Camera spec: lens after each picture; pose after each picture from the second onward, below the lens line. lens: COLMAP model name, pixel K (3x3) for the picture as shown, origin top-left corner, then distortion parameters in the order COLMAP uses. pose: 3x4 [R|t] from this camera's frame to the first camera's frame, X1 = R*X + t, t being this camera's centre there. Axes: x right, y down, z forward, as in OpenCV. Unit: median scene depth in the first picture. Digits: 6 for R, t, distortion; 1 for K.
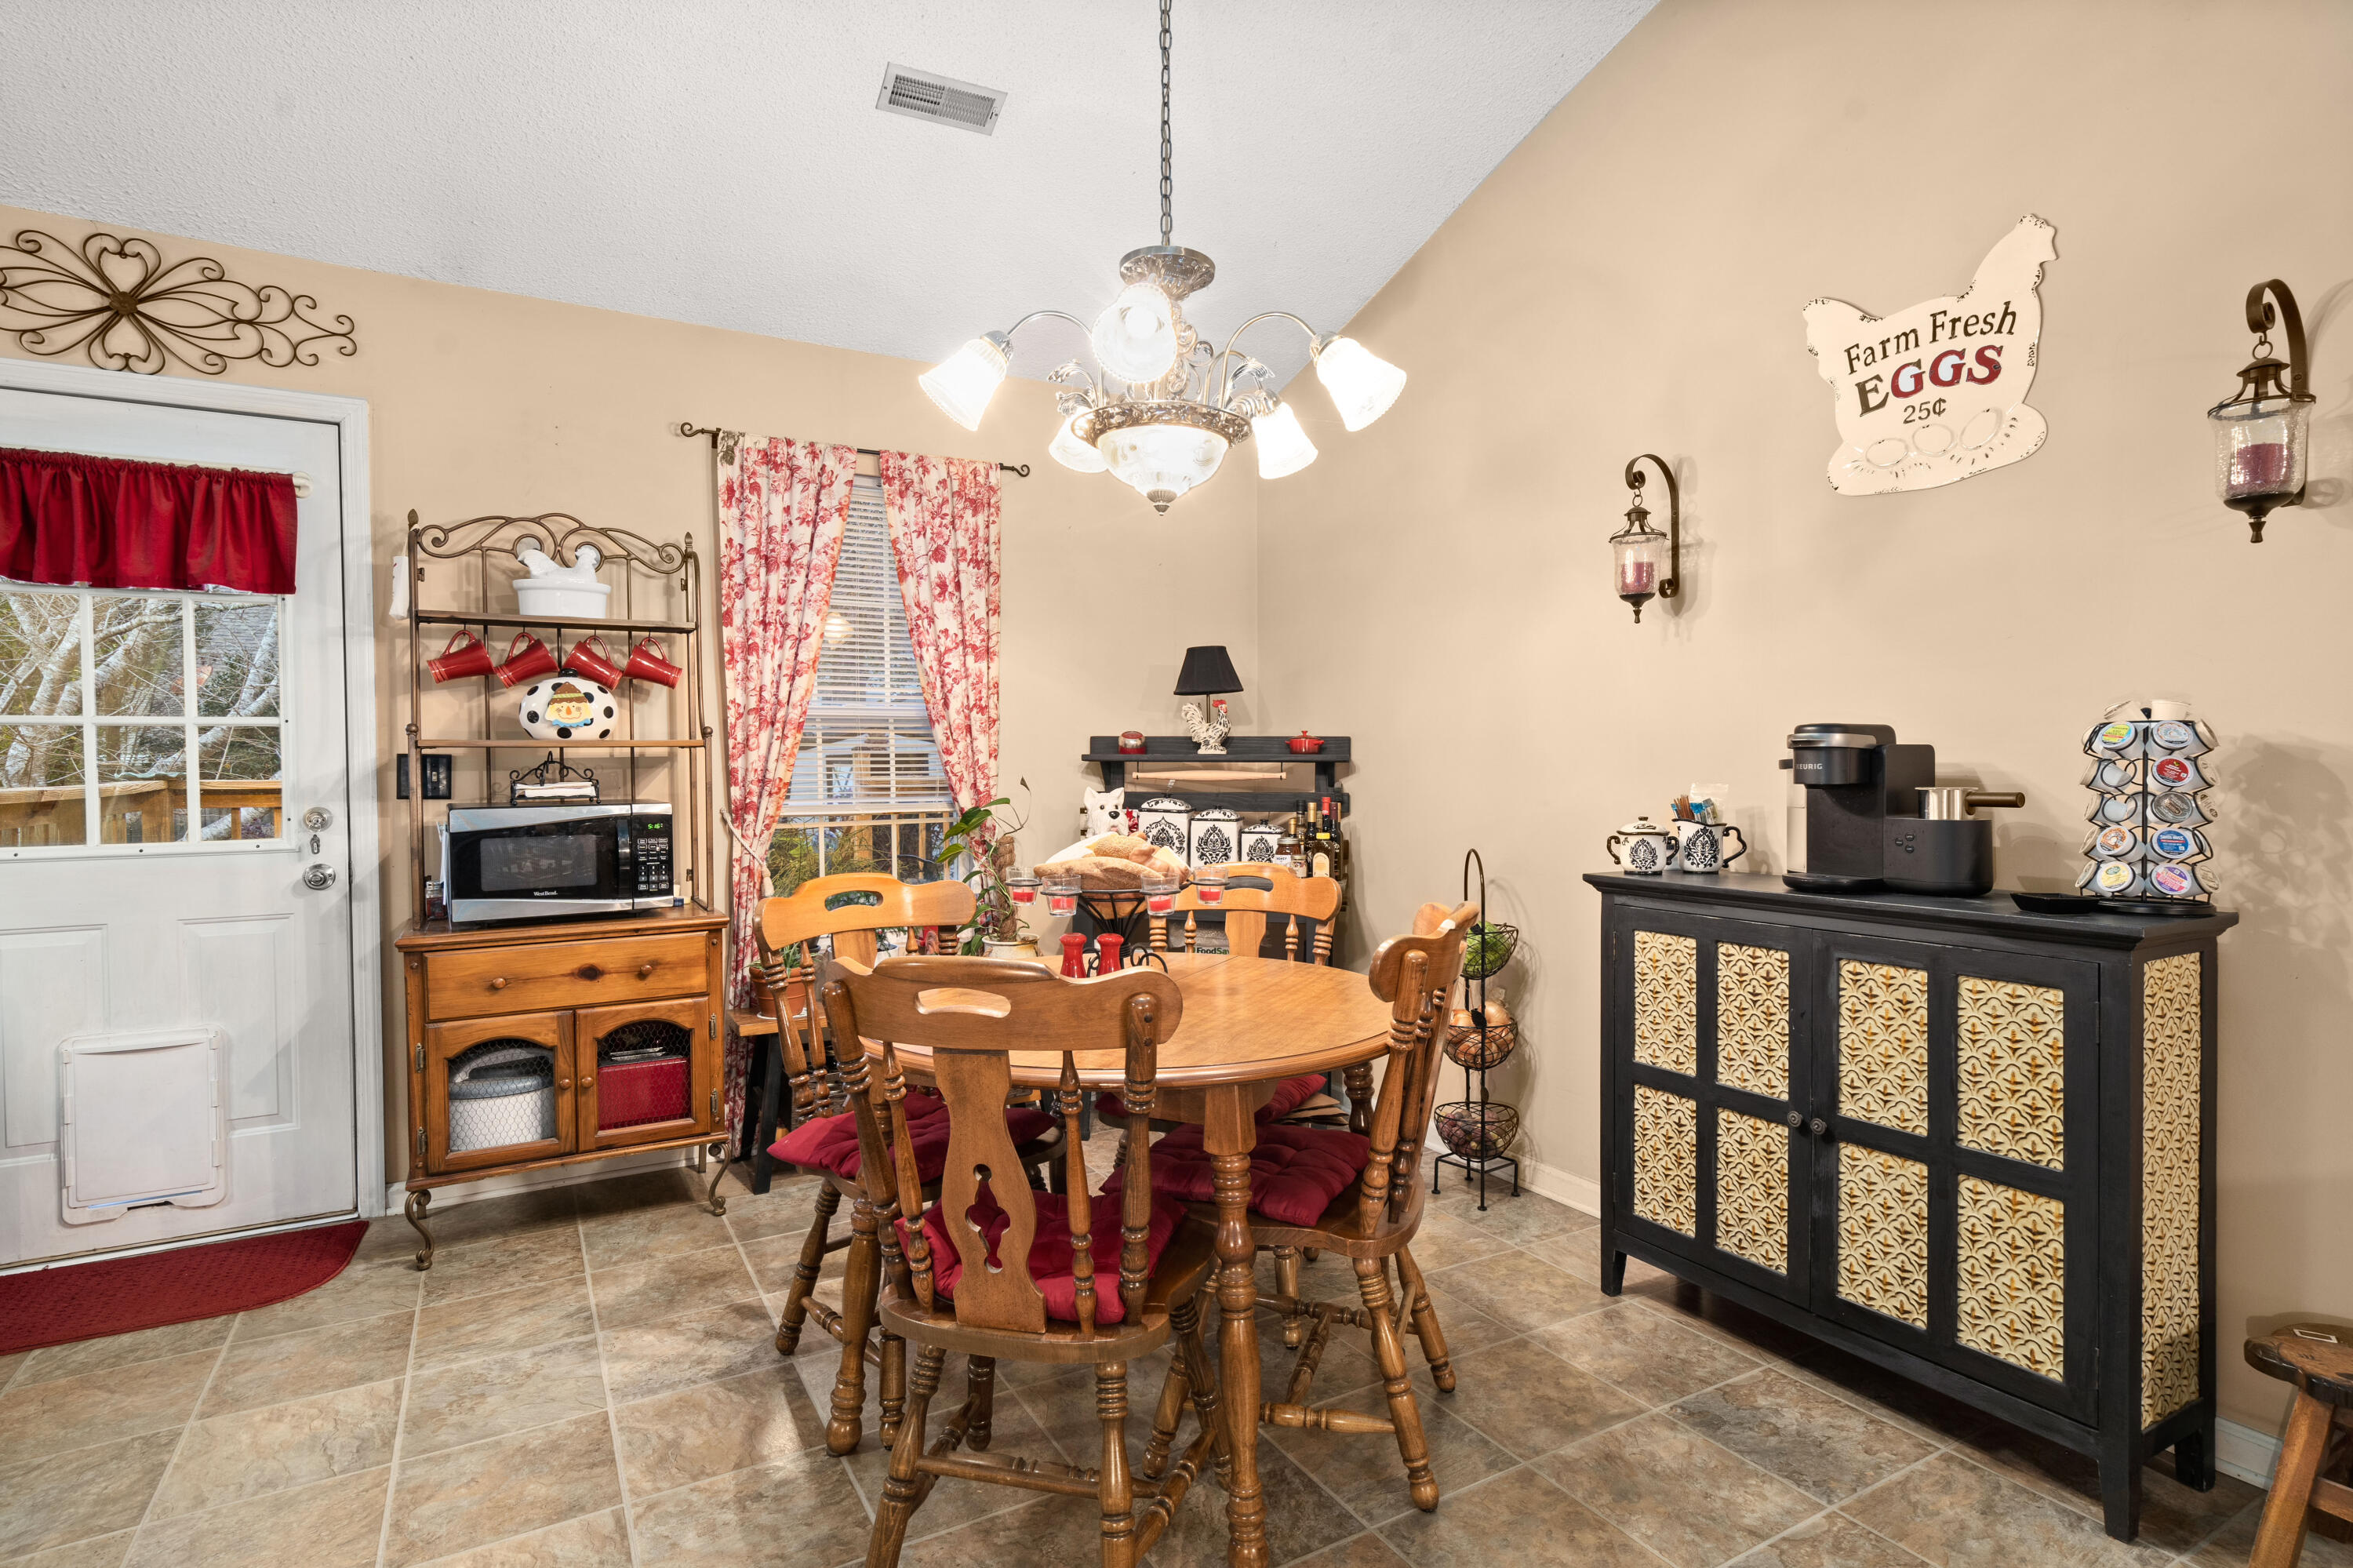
lens RADIAL K [[1168.3, 0, 1176.5], [0, 1168.3, 784.0], [0, 0, 1]] dist [0.000031, 0.000534]
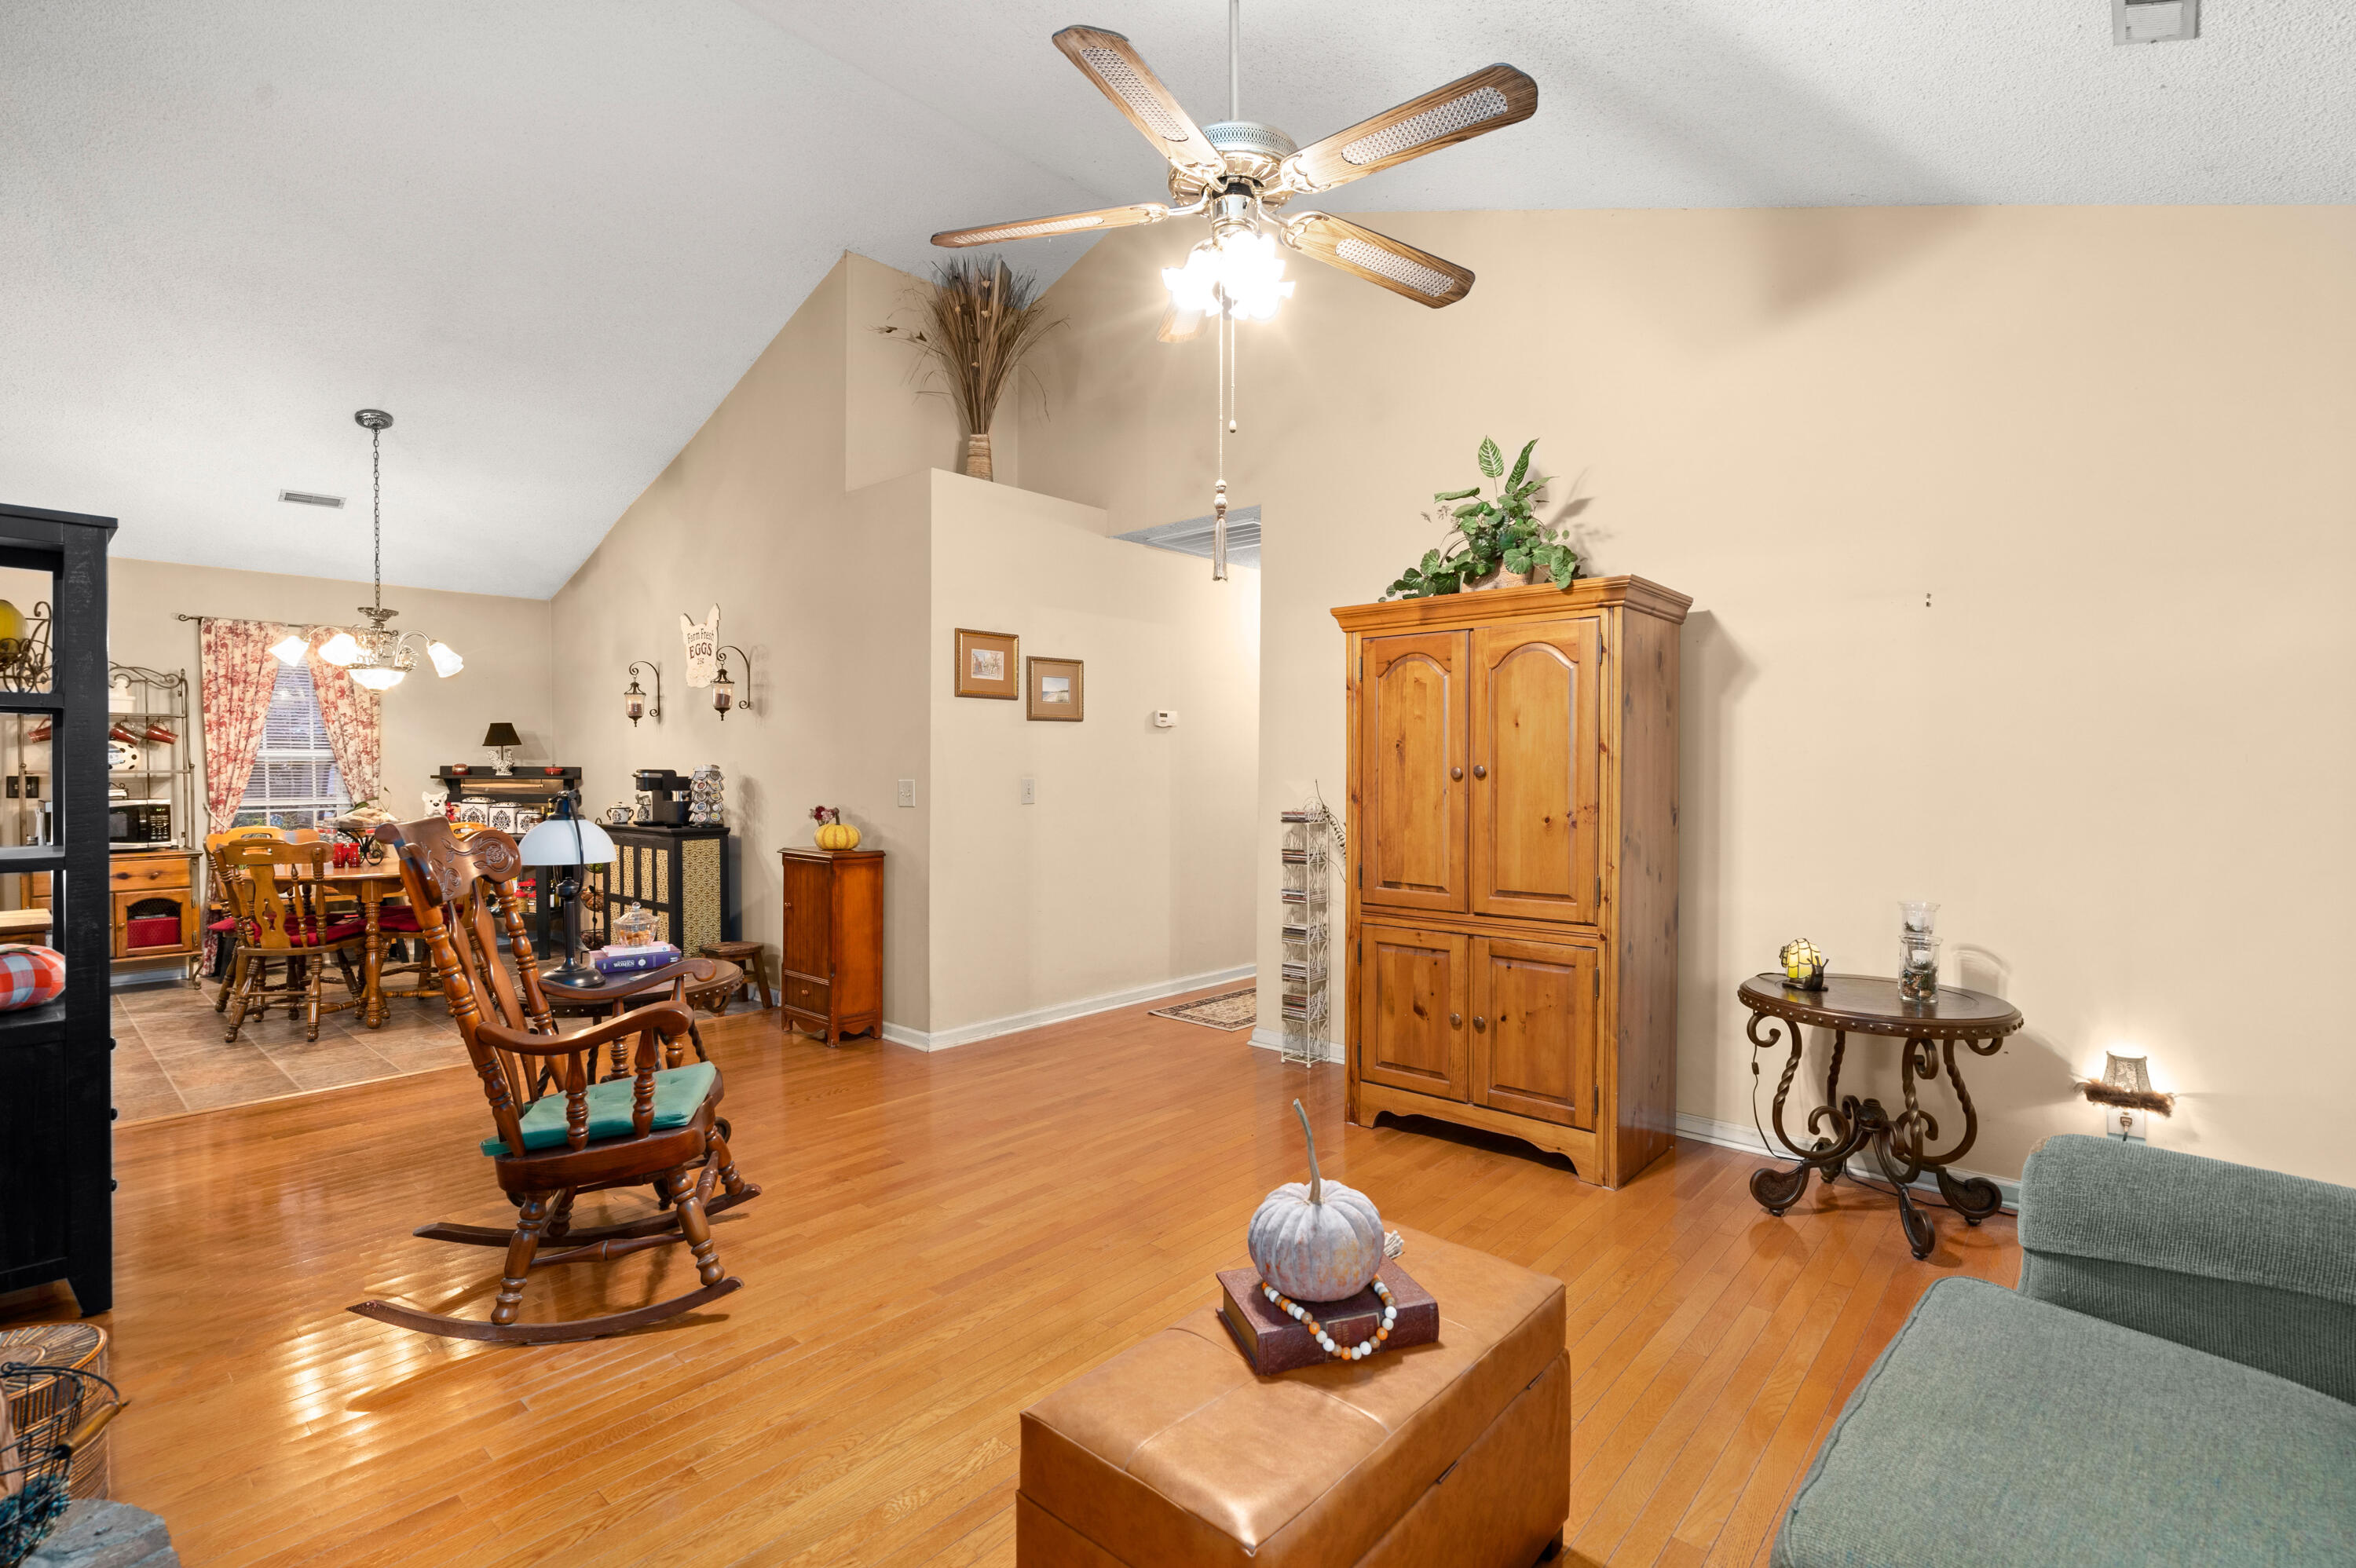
lens RADIAL K [[1081.3, 0, 1178.0], [0, 1081.3, 784.0], [0, 0, 1]] dist [0.001607, -0.000494]
pose [[0.951274, -0.000411, 0.308346, 0.668430], [0.001893, 0.999988, -0.004509, 0.000598], [-0.308341, 0.004873, 0.951264, -1.367394]]
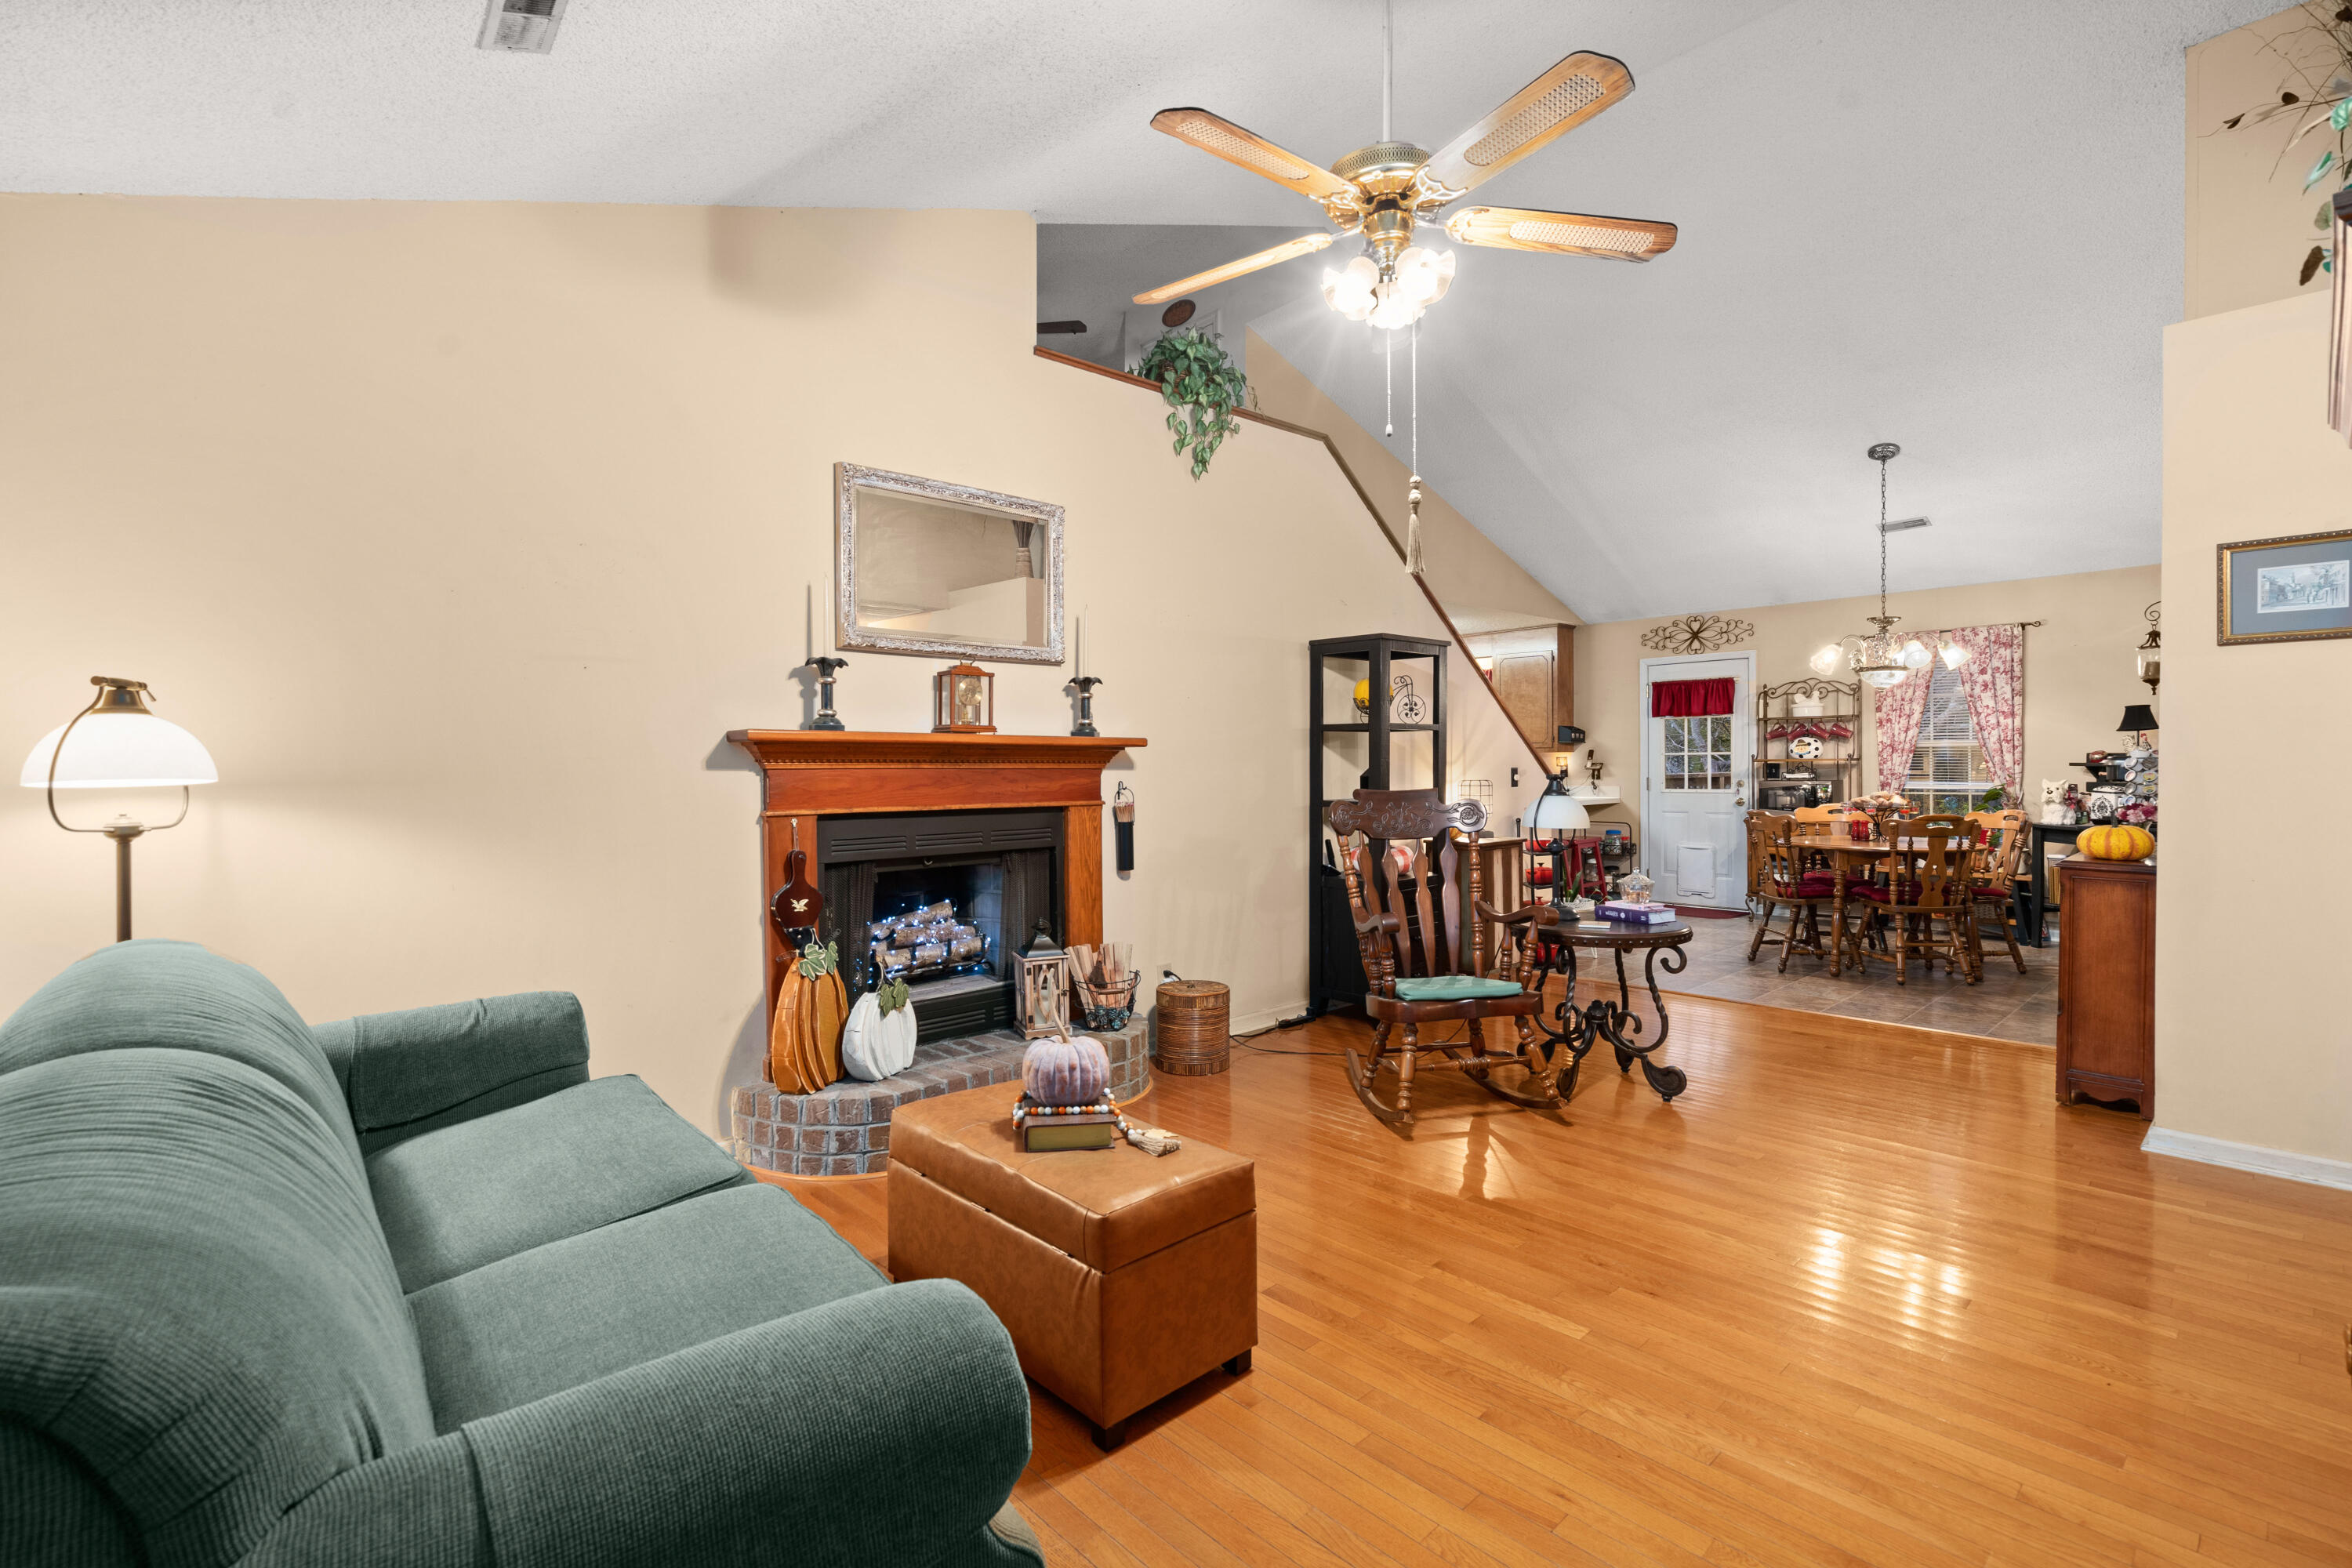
lens RADIAL K [[1054.9, 0, 1176.0], [0, 1054.9, 784.0], [0, 0, 1]] dist [-0.003128, -0.000332]
pose [[0.209495, 0.021428, -0.977575, 1.588221], [-0.011327, 0.999746, 0.019486, -0.007264], [0.977744, 0.006991, 0.209684, -1.002238]]
